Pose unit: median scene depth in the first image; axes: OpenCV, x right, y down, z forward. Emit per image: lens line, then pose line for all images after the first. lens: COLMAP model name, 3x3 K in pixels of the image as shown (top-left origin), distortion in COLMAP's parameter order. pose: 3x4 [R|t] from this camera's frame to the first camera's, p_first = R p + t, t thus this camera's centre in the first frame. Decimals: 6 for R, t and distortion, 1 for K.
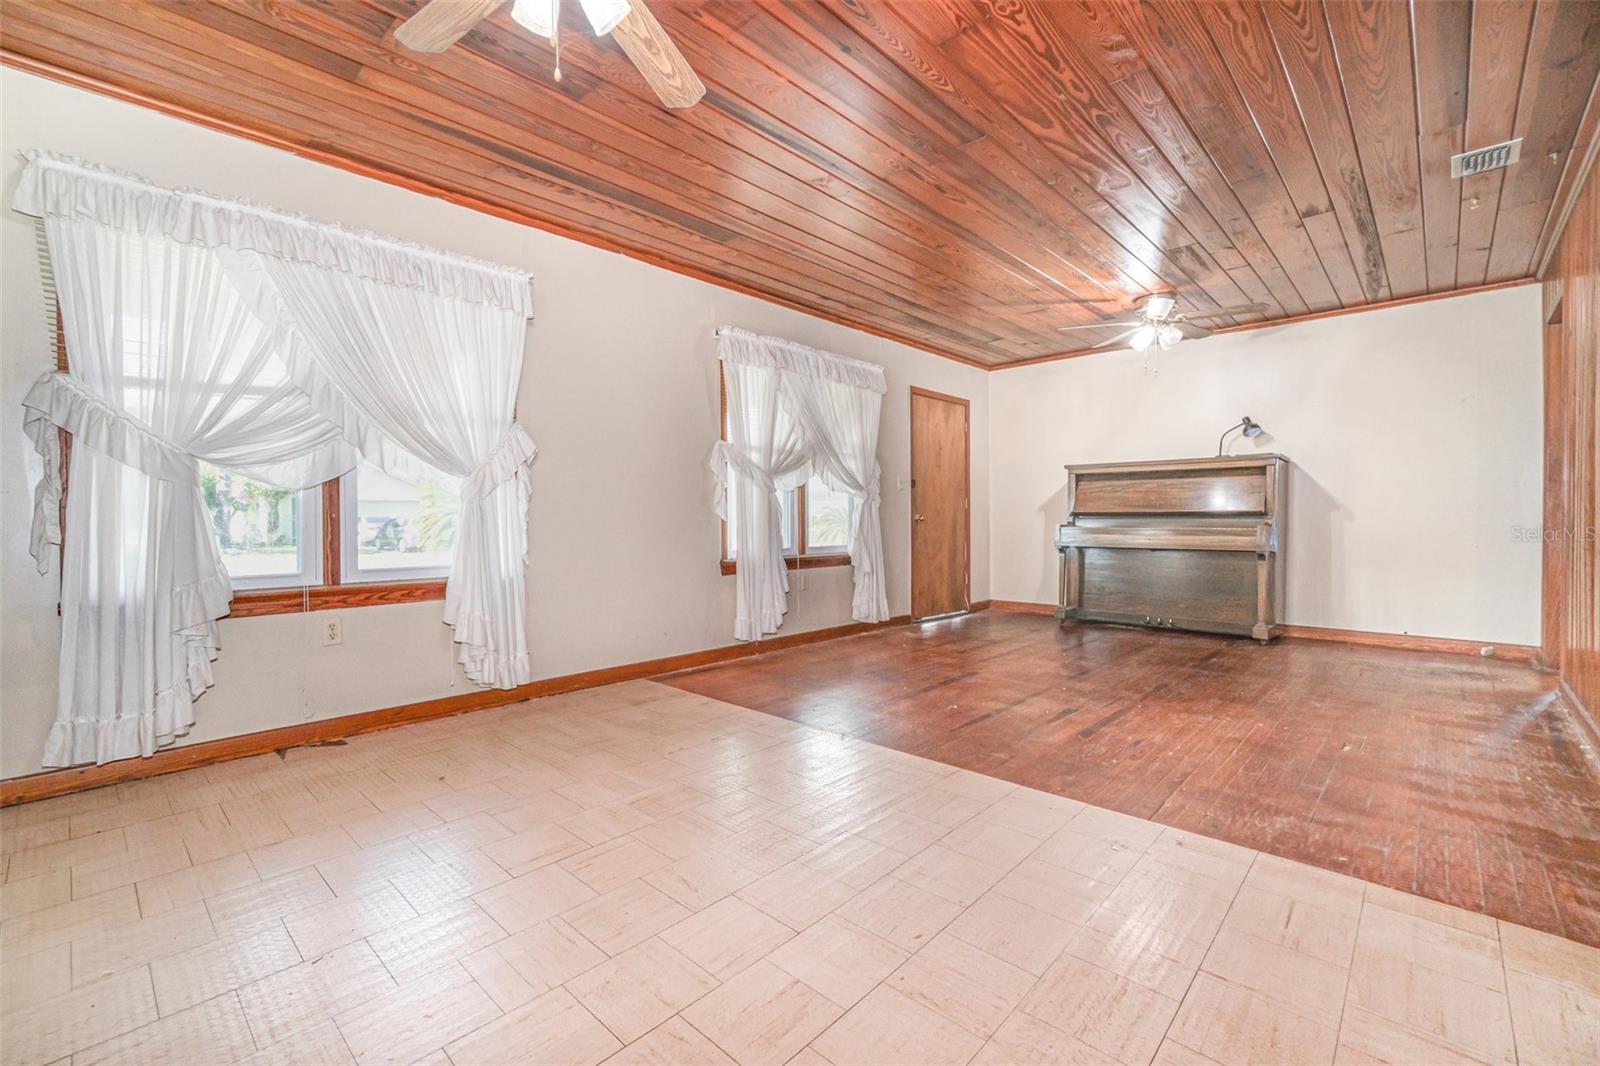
lens RADIAL K [[702.5, 0, 798.4], [0, 702.5, 524.3], [0, 0, 1]] dist [-0.003651, -0.000328]
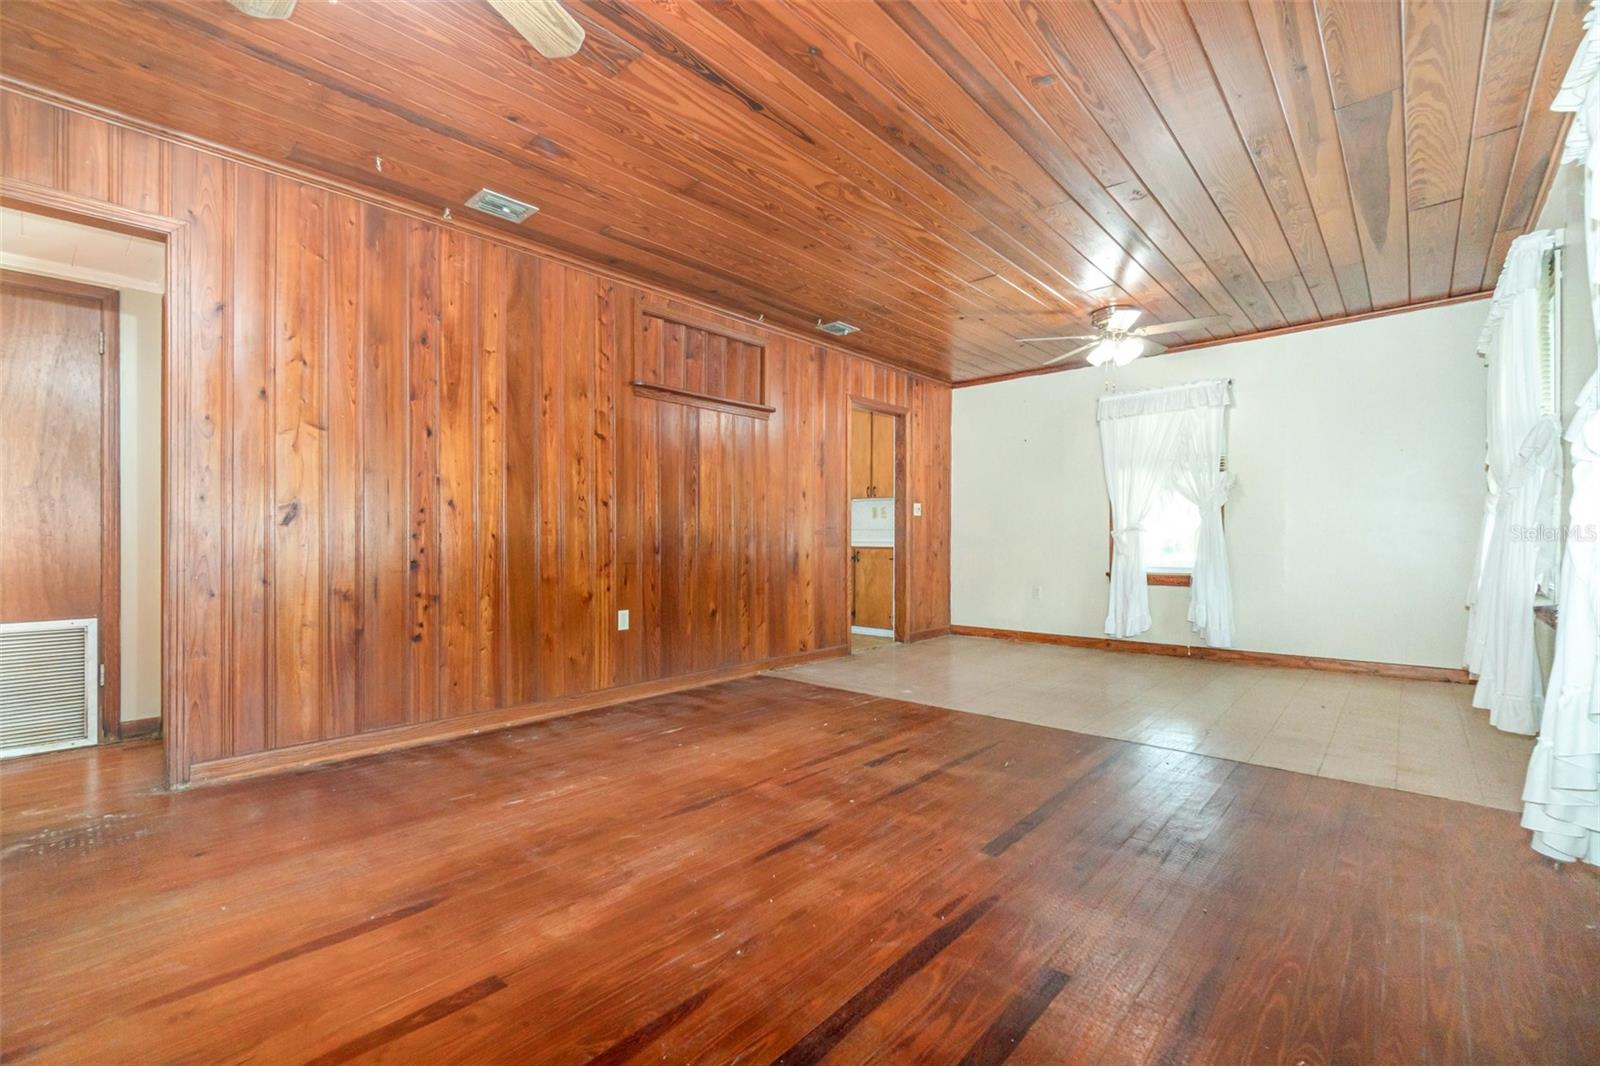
lens RADIAL K [[690.8, 0, 800.0], [0, 690.8, 533.0], [0, 0, 1]] dist [0.020357, 0.000026]
pose [[-0.999815, 0.007995, -0.017516, 0.470694], [0.007856, 0.999937, 0.008024, -0.026606], [0.017579, 0.007885, -0.999814, 1.779836]]
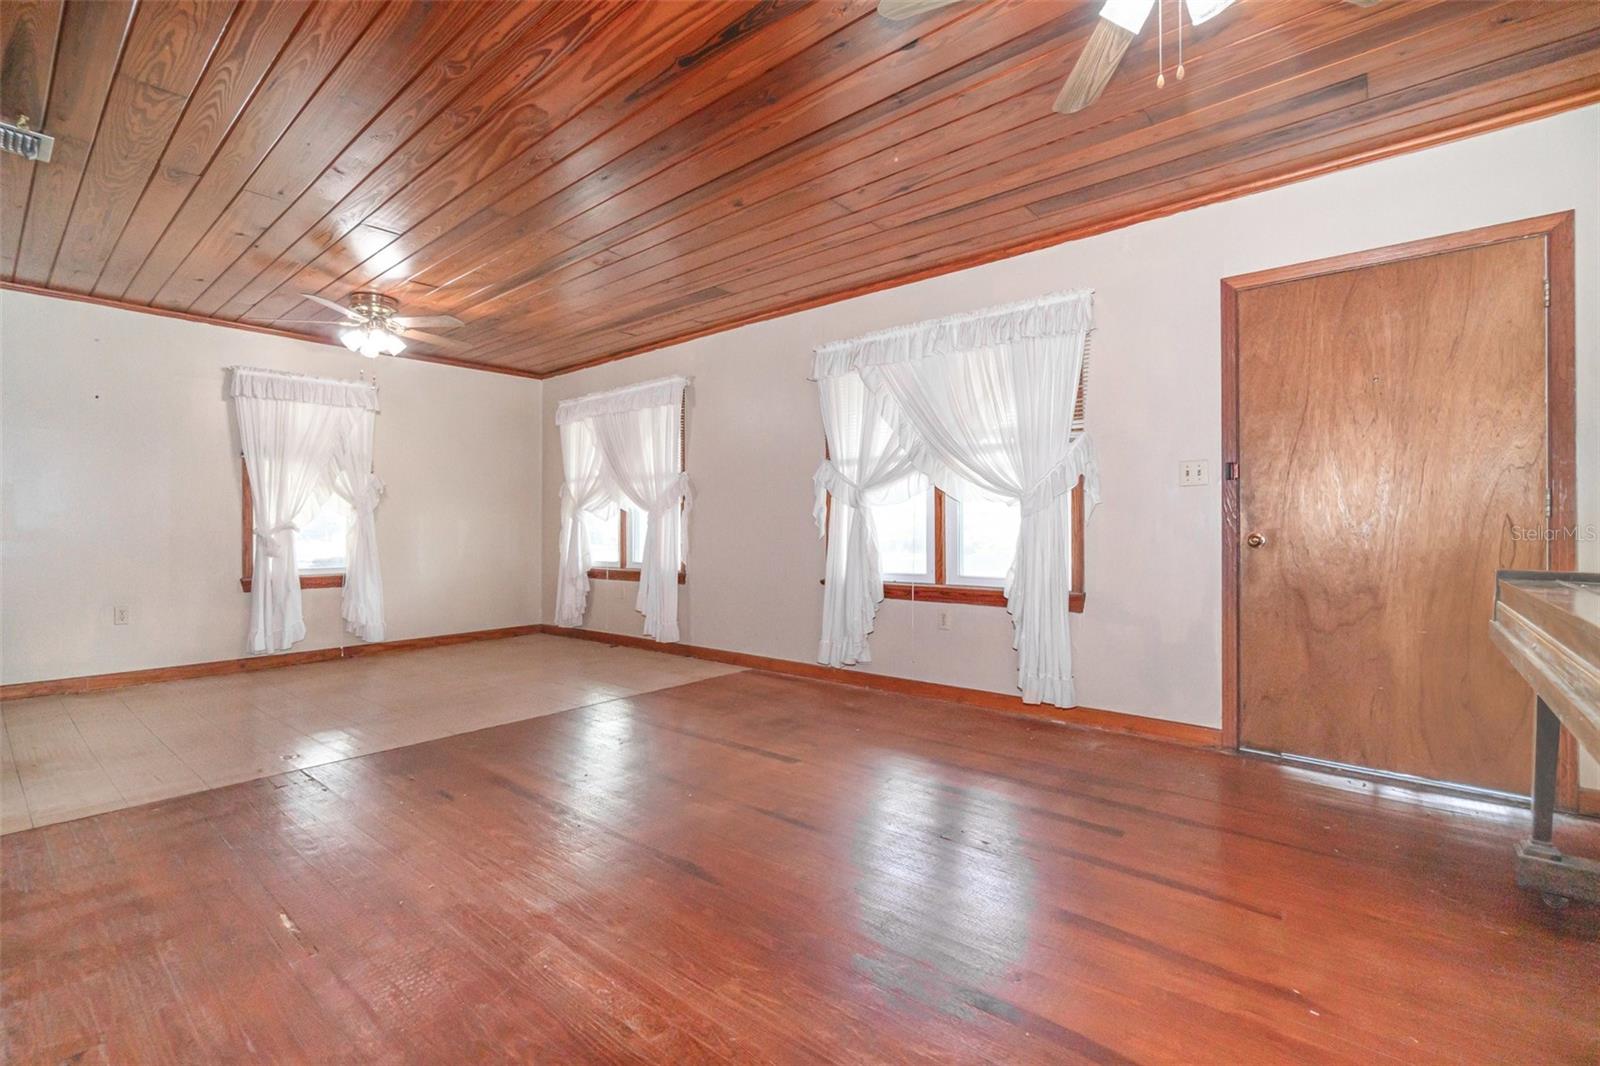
lens RADIAL K [[705.2, 0, 762.0], [0, 705.2, 532.0], [0, 0, 1]] dist [-0.010348, 0.000047]
pose [[0.025243, 0.004920, -0.999669, 1.135622], [-0.010008, 0.999939, 0.004668, -0.024728], [0.999631, 0.009887, 0.025291, 1.131195]]
